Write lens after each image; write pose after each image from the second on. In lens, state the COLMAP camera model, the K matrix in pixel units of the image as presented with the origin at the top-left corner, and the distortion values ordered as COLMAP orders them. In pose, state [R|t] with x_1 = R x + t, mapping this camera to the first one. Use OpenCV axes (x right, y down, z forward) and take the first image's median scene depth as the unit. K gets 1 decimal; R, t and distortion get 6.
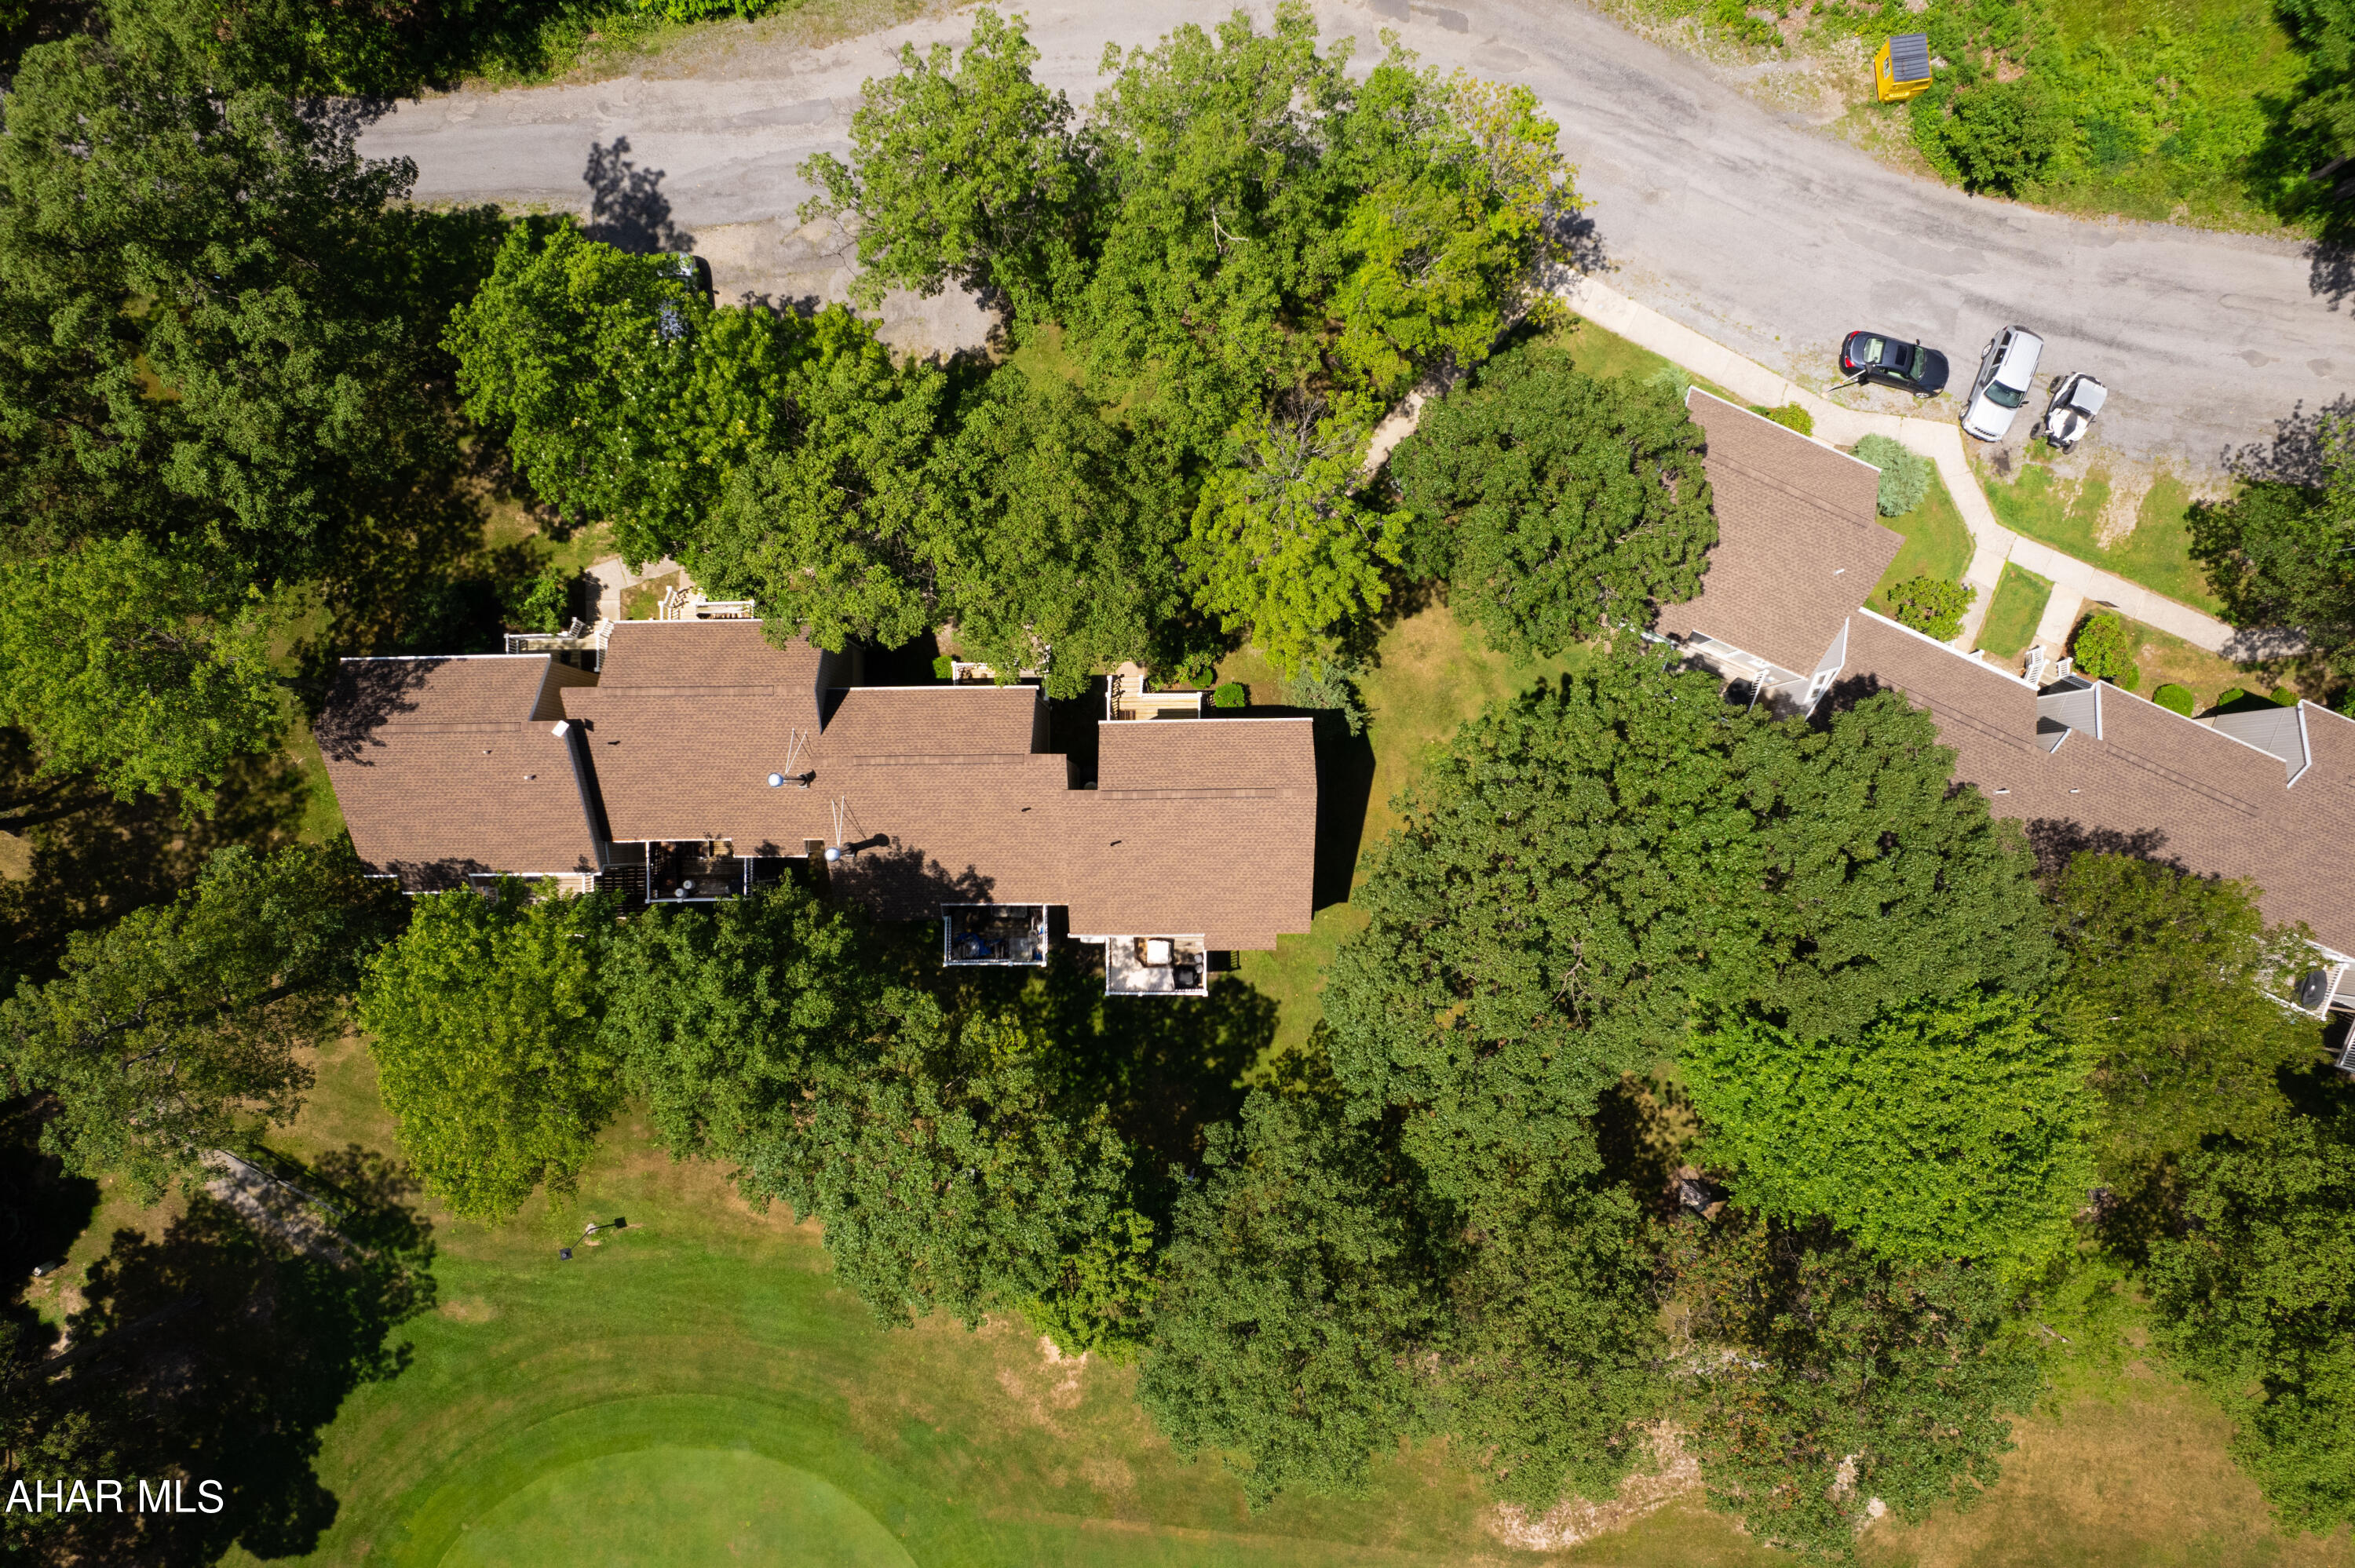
lens RADIAL K [[1508.8, 0, 1177.5], [0, 1508.8, 784.0], [0, 0, 1]] dist [-0.092065, 0.078805]
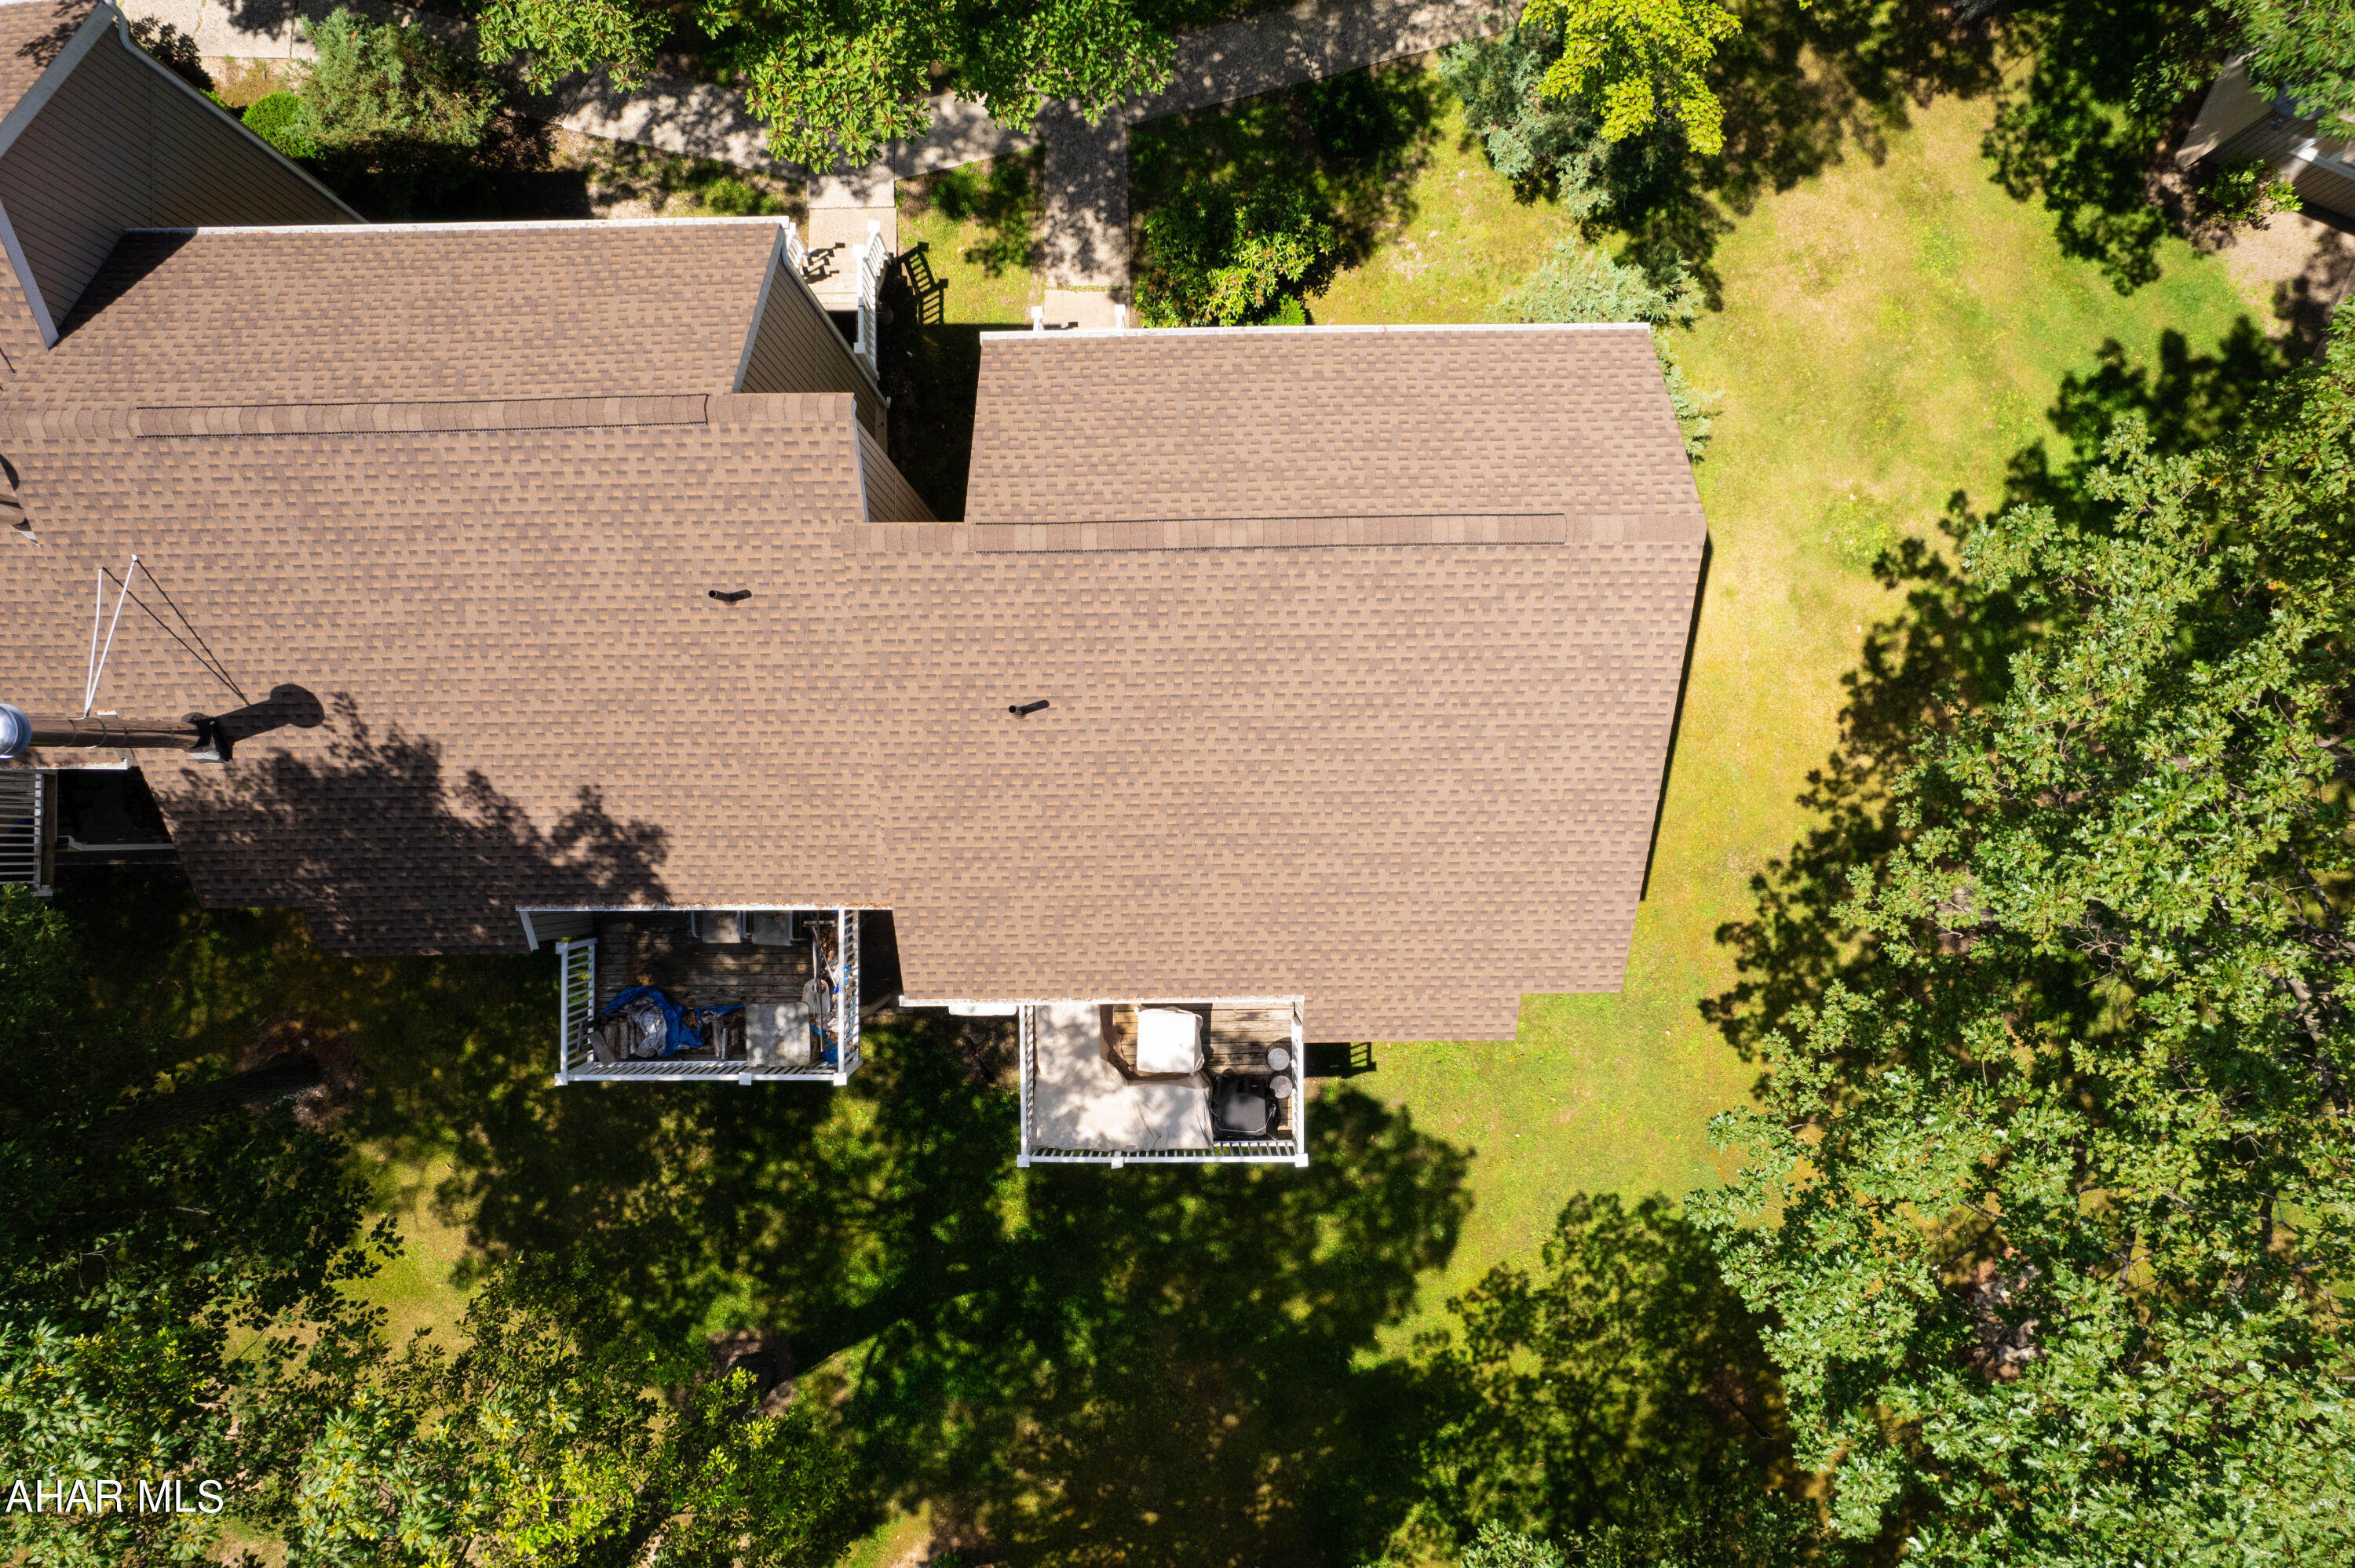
lens RADIAL K [[1508.8, 0, 1177.5], [0, 1508.8, 784.0], [0, 0, 1]] dist [-0.092065, 0.078805]
pose [[0.999995, -0.002422, 0.002230, -0.010951], [0.002423, 0.999997, -0.000339, 0.050822], [-0.002229, 0.000344, 0.999997, 0.643024]]
